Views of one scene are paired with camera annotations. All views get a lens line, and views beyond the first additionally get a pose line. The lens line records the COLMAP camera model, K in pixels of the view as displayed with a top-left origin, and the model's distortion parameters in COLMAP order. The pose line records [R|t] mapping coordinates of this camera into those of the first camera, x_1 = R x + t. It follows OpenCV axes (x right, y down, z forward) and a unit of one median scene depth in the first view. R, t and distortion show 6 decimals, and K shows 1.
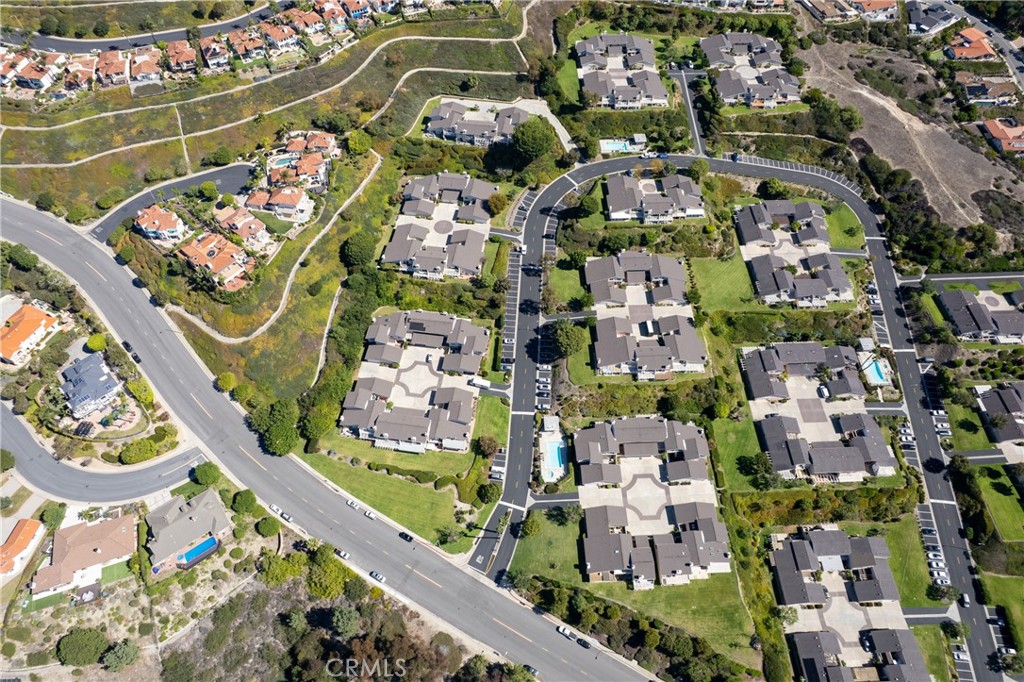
lens RADIAL K [[663.8, 0, 513.4], [0, 663.8, 340.9], [0, 0, 1]] dist [-0.041373, 0.010639]
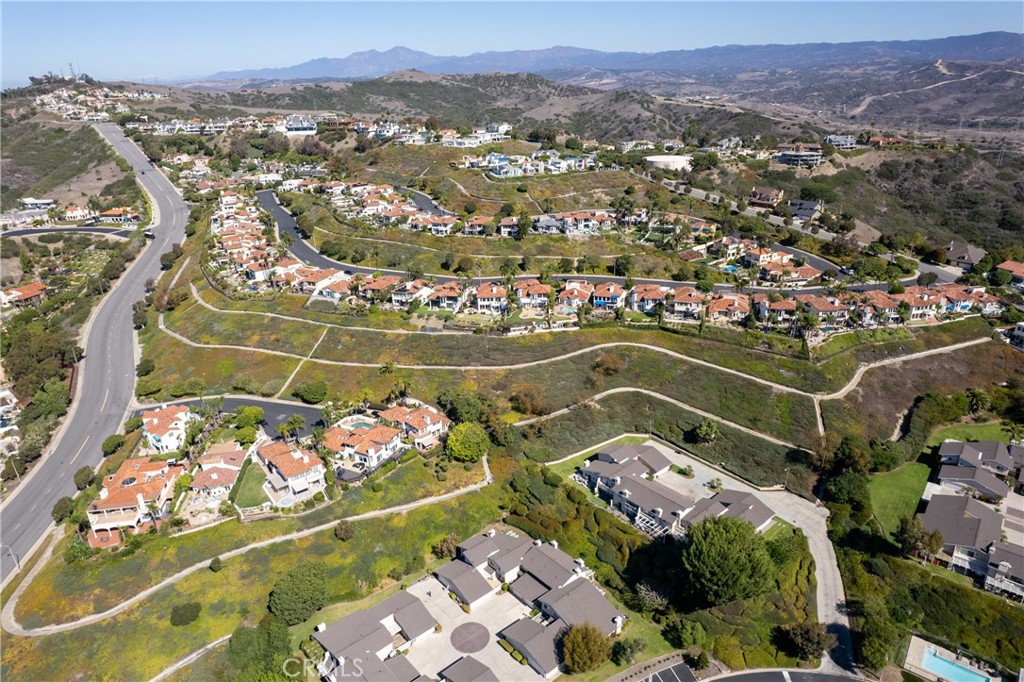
lens RADIAL K [[663.8, 0, 512.3], [0, 663.8, 341.8], [0, 0, 1]] dist [-0.041373, 0.010639]
pose [[0.748394, 0.230665, -0.621852, 0.156888], [-0.524393, 0.779848, -0.341832, -0.179630], [0.406101, 0.581920, 0.704593, 0.511292]]
